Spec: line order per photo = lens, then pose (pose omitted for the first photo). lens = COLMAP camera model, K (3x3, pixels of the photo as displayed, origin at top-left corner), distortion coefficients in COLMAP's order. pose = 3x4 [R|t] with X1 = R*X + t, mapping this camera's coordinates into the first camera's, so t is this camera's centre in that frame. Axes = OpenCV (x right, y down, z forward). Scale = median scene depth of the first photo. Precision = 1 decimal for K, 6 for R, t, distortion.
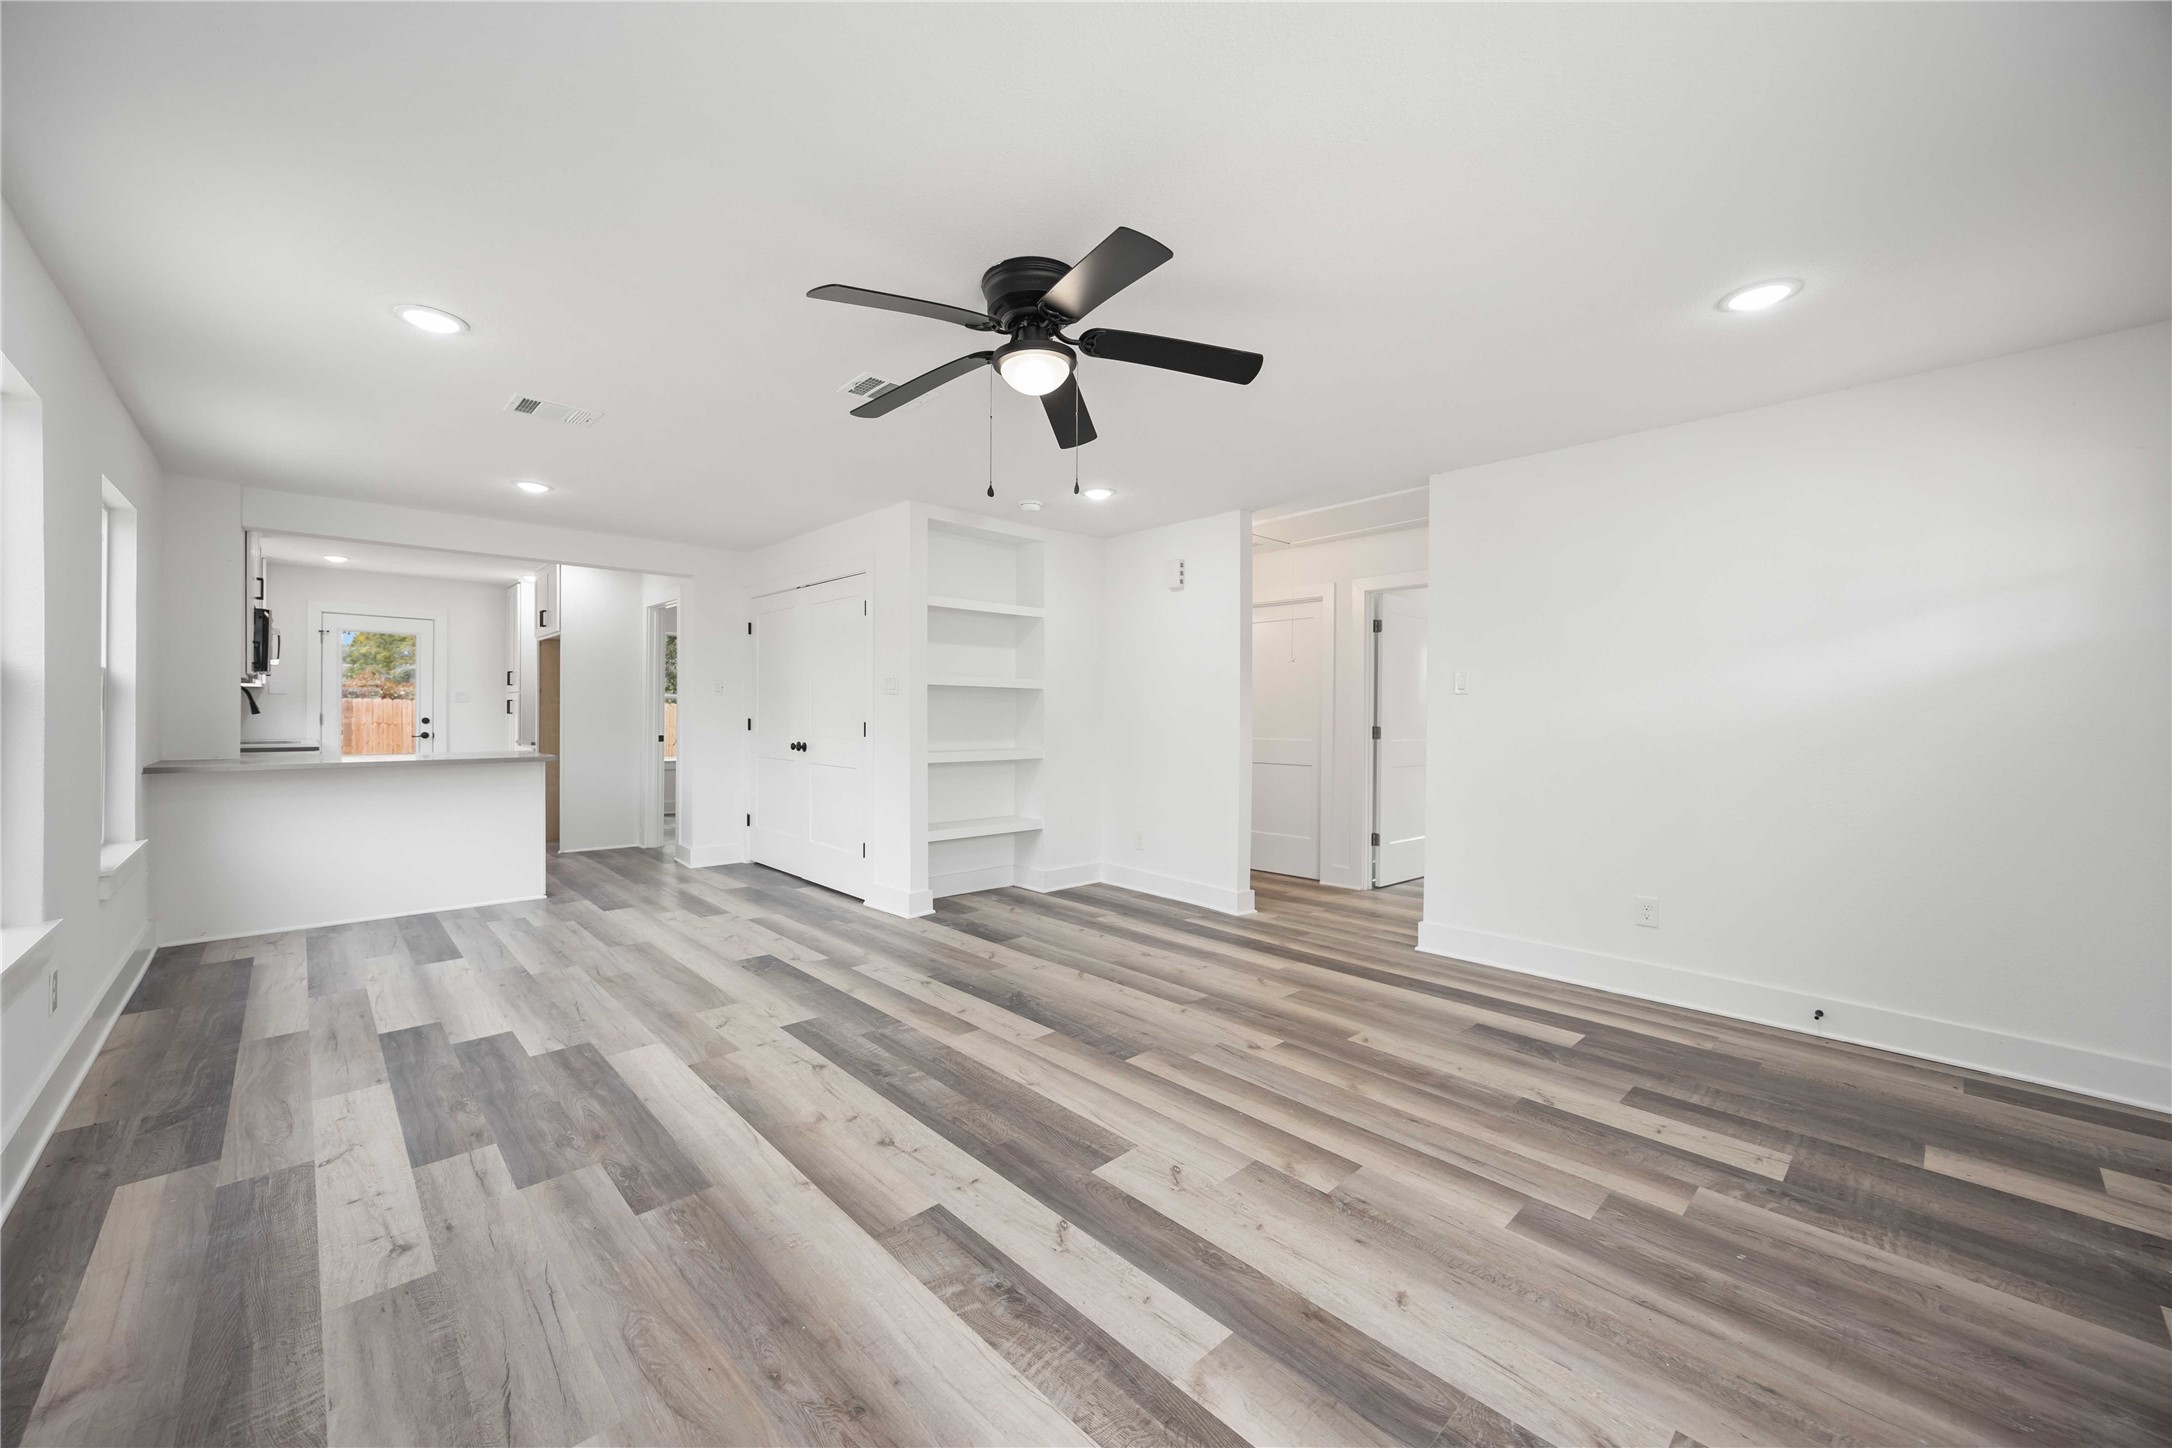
lens RADIAL K [[839.2, 0, 1081.9], [0, 839.2, 712.7], [0, 0, 1]] dist [0.001272, 0.000015]
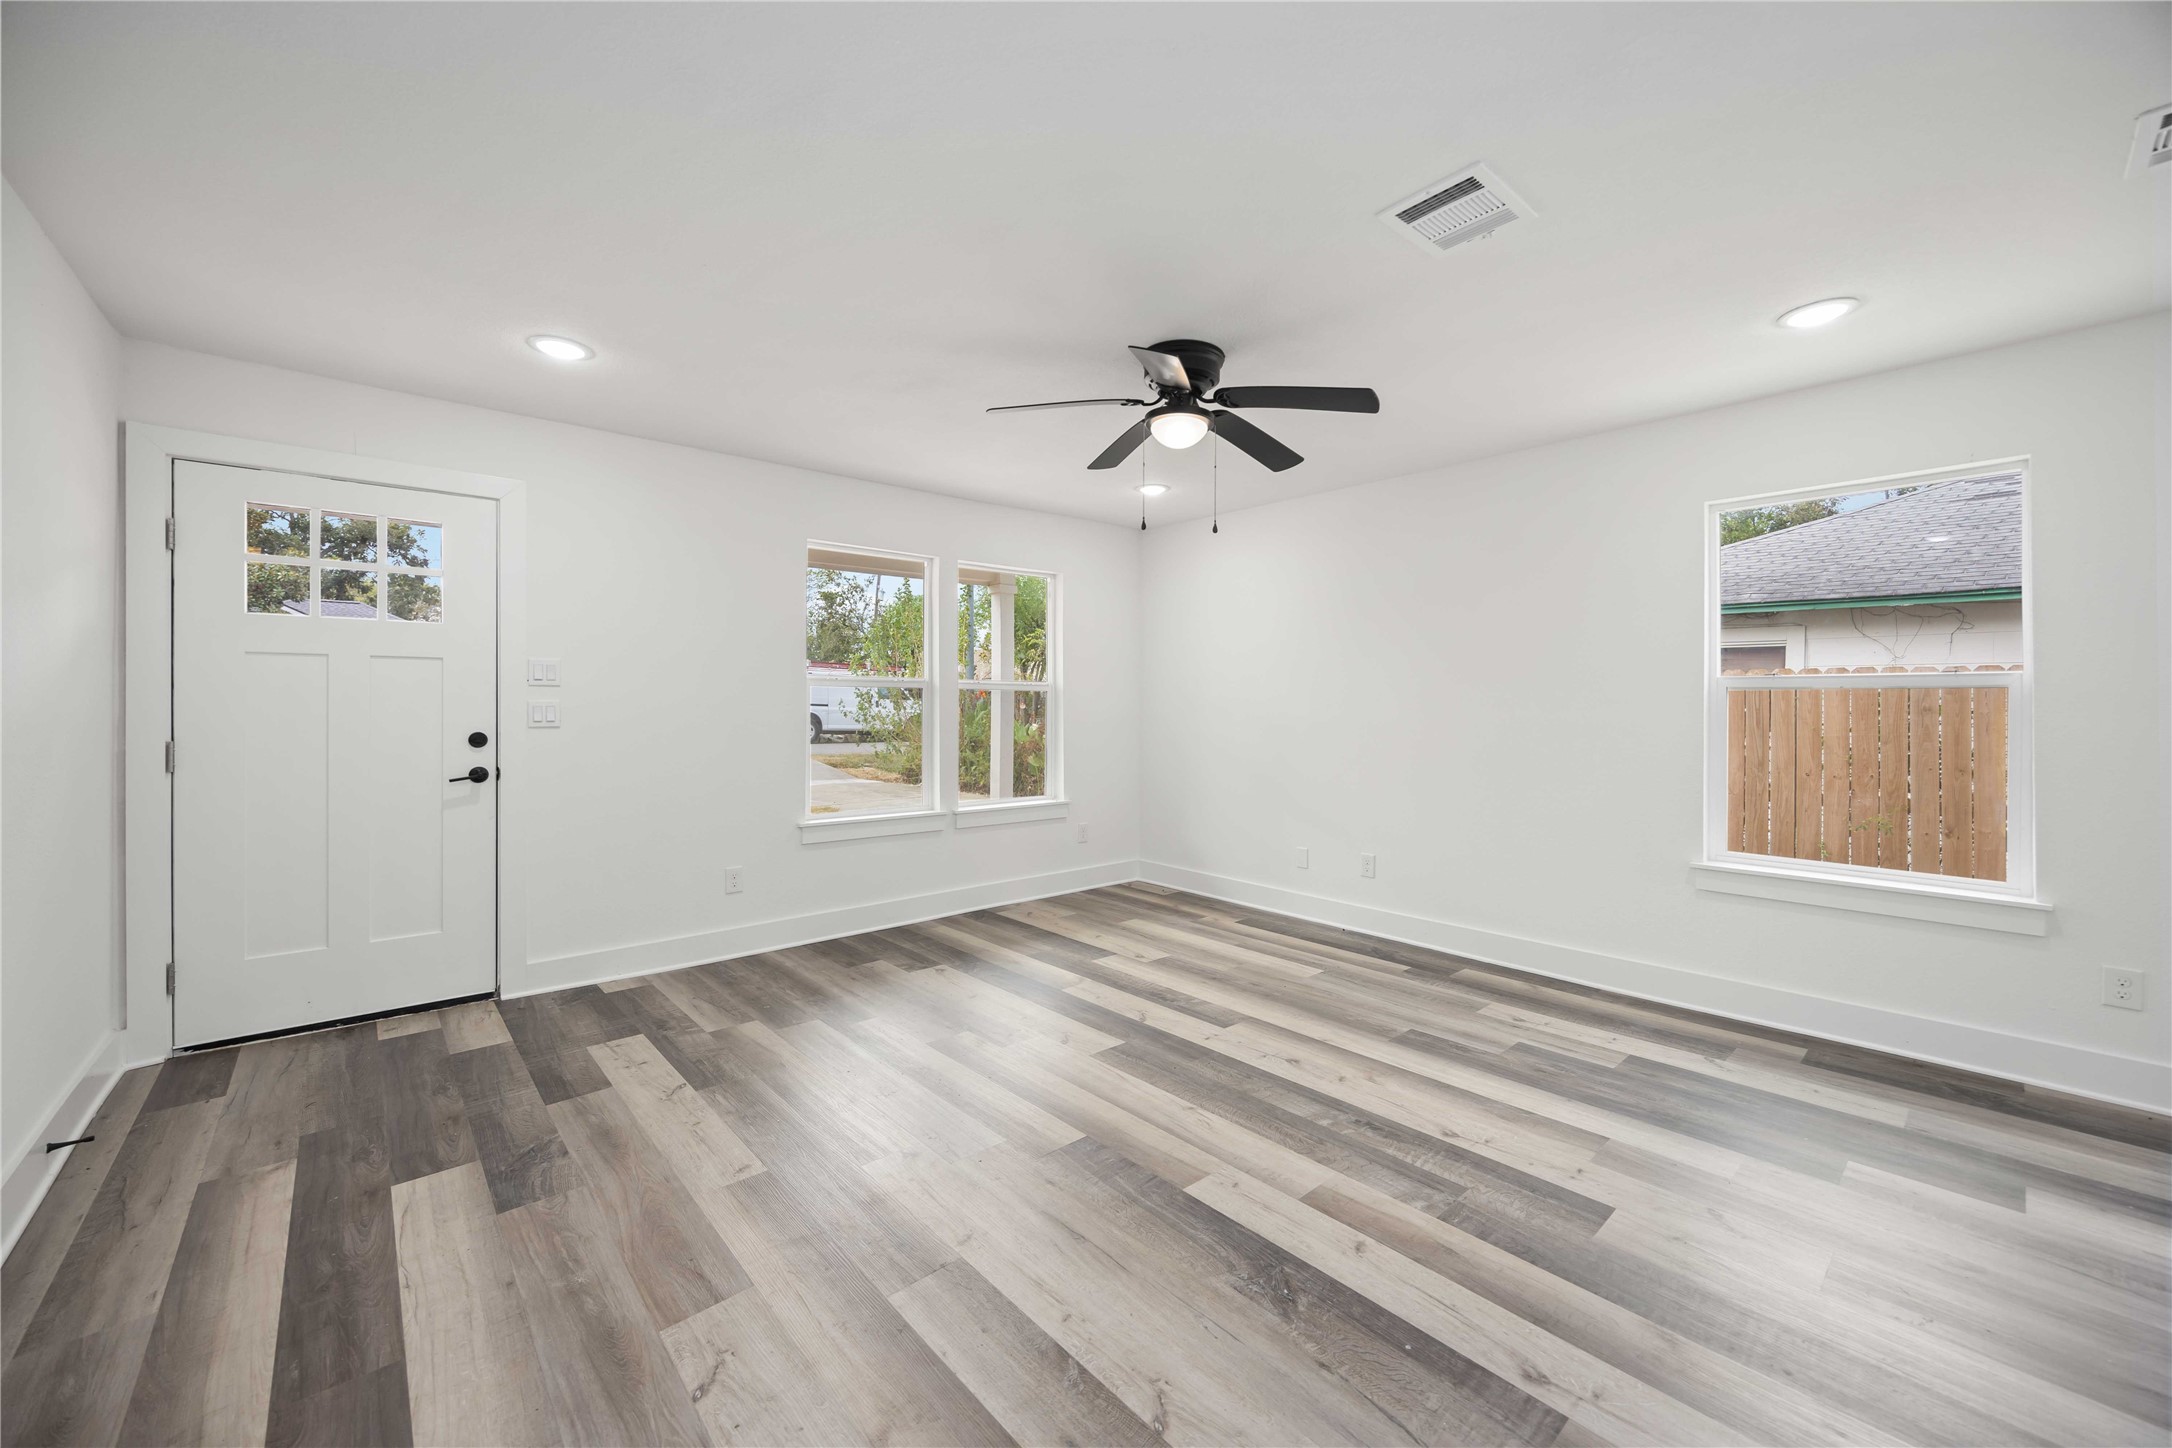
lens RADIAL K [[839.2, 0, 1077.4], [0, 839.2, 715.9], [0, 0, 1]] dist [0.001272, 0.000015]
pose [[-0.999150, -0.010112, 0.039955, 0.036348], [-0.009708, 0.999900, 0.010288, -0.004672], [-0.040055, 0.009892, -0.999149, 2.080203]]
